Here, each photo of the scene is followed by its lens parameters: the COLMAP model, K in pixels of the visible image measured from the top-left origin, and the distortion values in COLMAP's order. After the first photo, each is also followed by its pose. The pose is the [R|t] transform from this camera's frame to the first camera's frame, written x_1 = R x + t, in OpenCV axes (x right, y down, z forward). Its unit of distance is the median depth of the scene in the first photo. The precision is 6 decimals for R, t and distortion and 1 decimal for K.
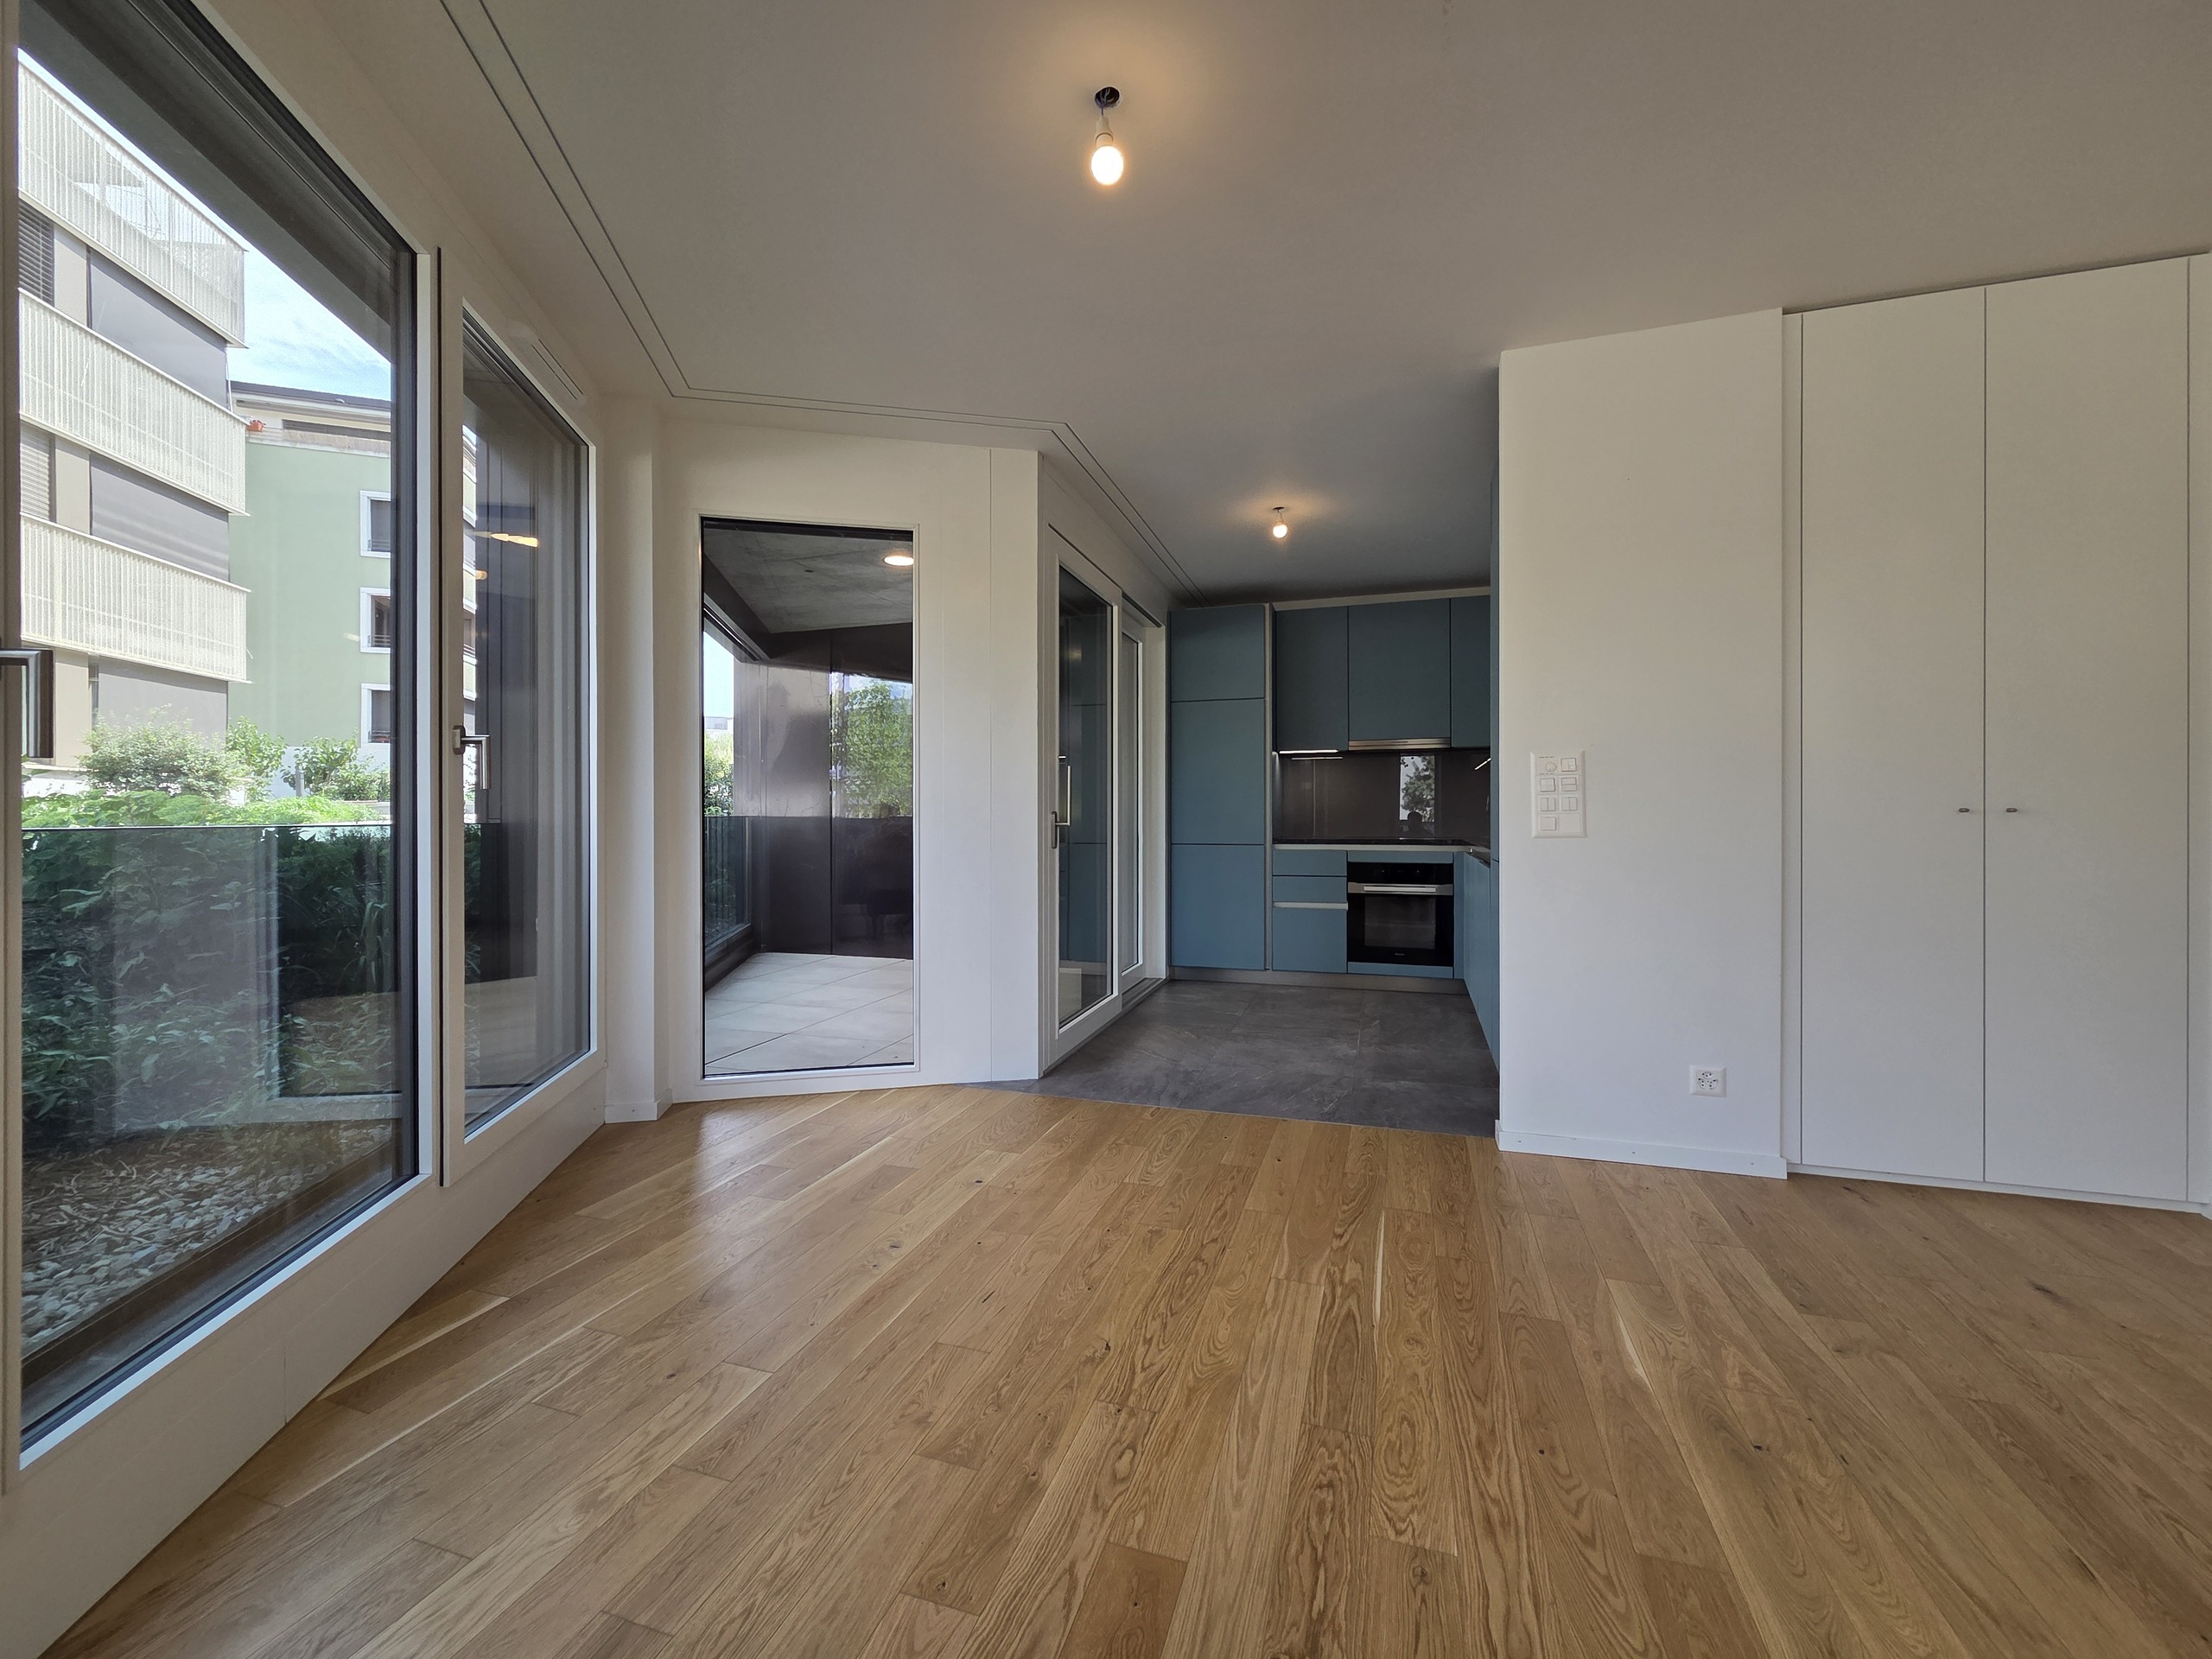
lens RADIAL K [[914.1, 0, 1104.2], [0, 914.1, 820.5], [0, 0, 1]] dist [0.003342, -0.000224]
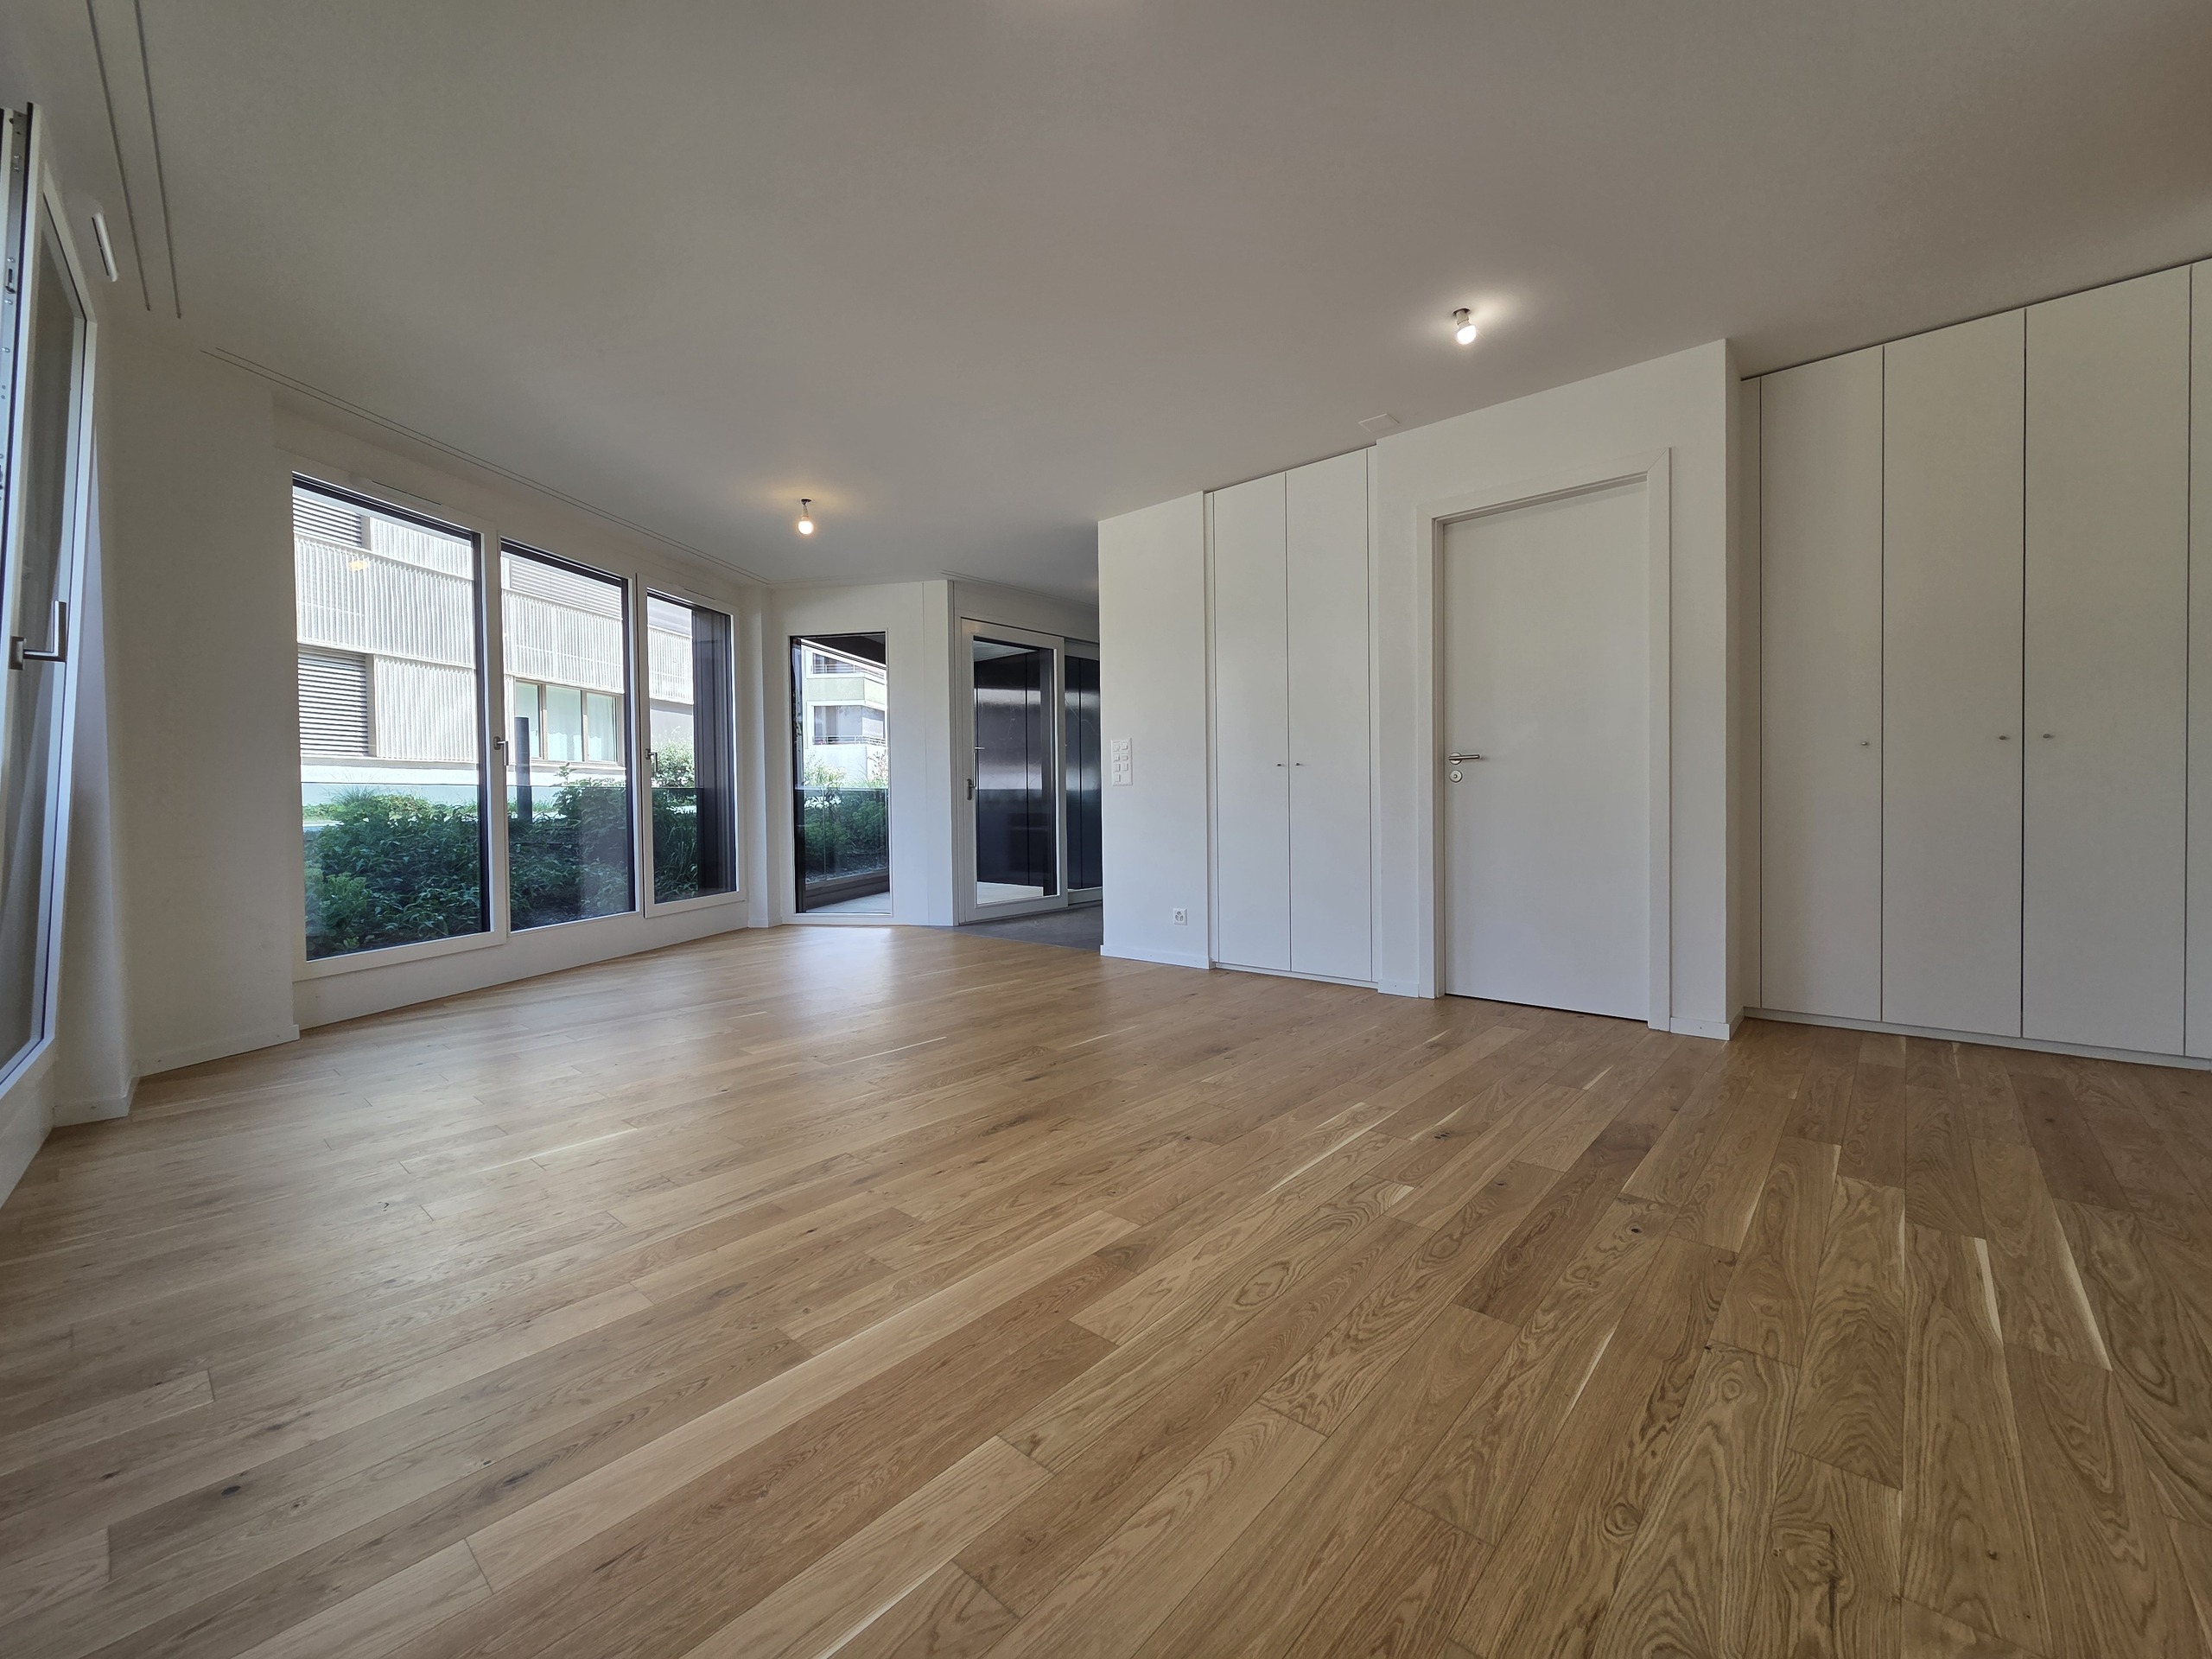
lens RADIAL K [[914.1, 0, 1104.2], [0, 914.1, 820.5], [0, 0, 1]] dist [0.003342, -0.000224]
pose [[0.919375, -0.004956, -0.393350, 0.446628], [0.013543, 0.999727, 0.019058, 0.020209], [0.393148, -0.022849, 0.919191, -0.266947]]
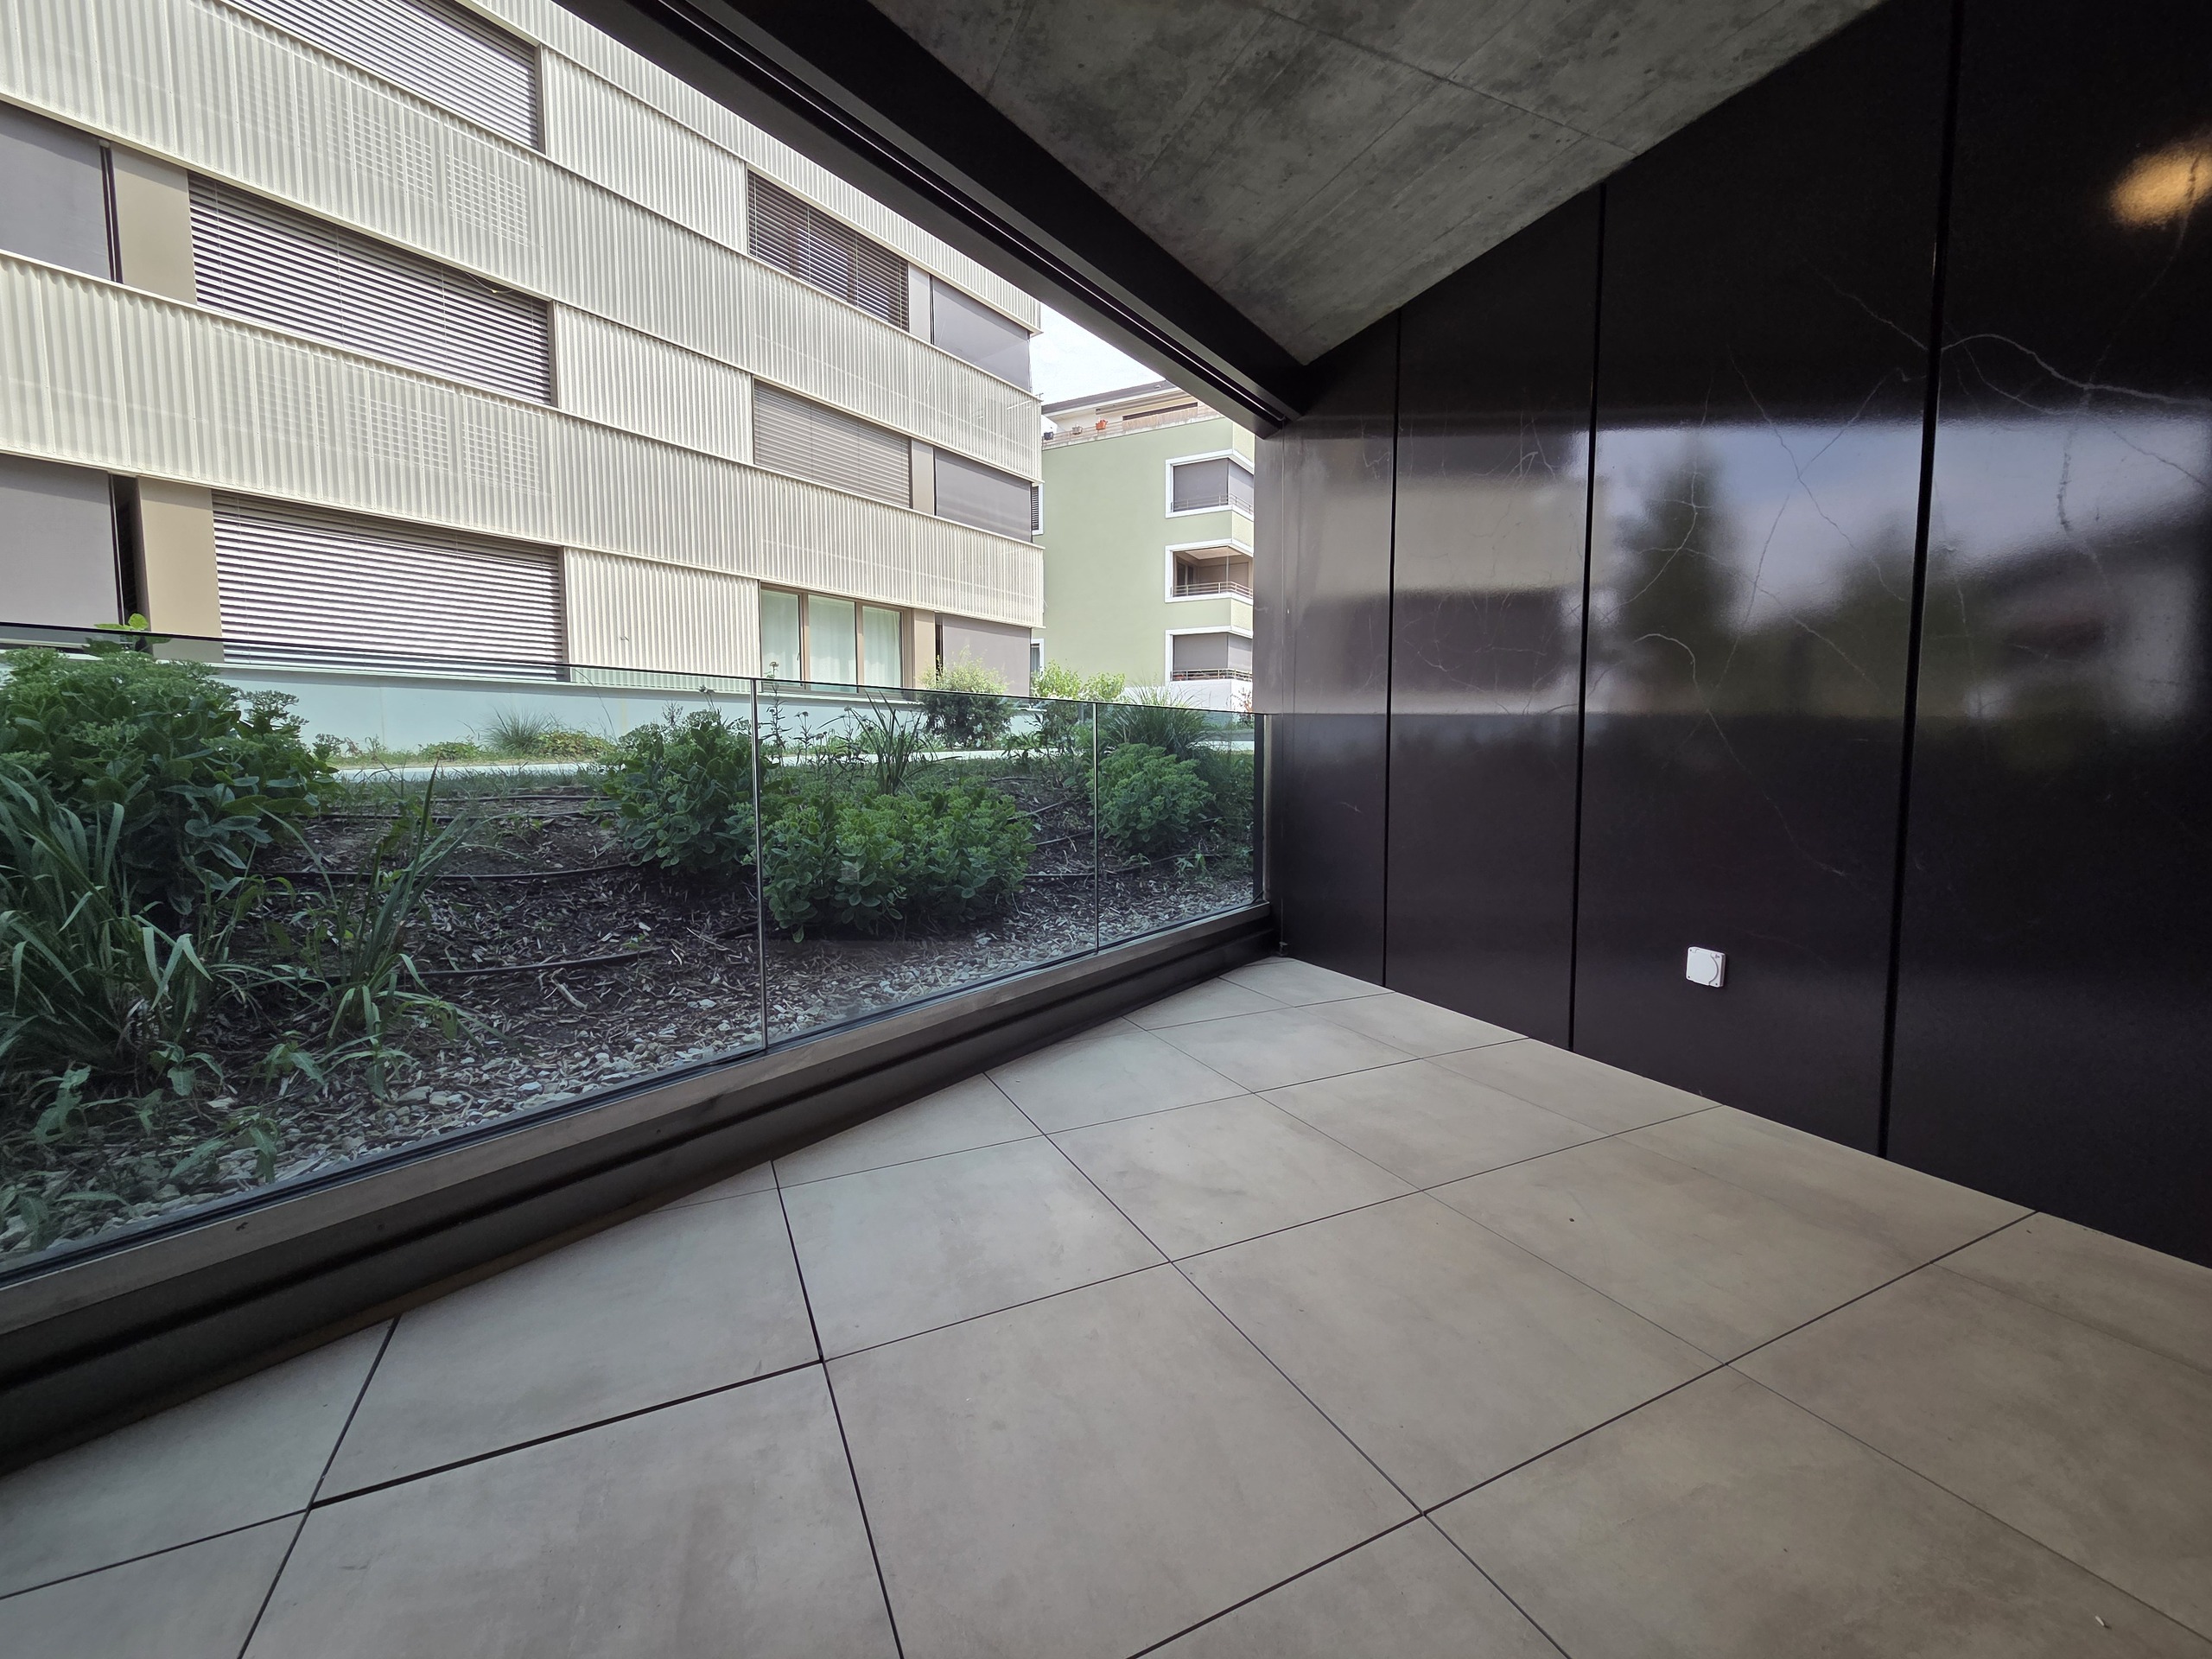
lens RADIAL K [[914.1, 0, 1104.2], [0, 914.1, 820.5], [0, 0, 1]] dist [0.003342, -0.000224]
pose [[0.681215, 0.052585, -0.730193, -0.041565], [-0.000315, 0.997438, 0.071537, 0.020767], [0.732083, -0.048502, 0.679486, 0.537791]]
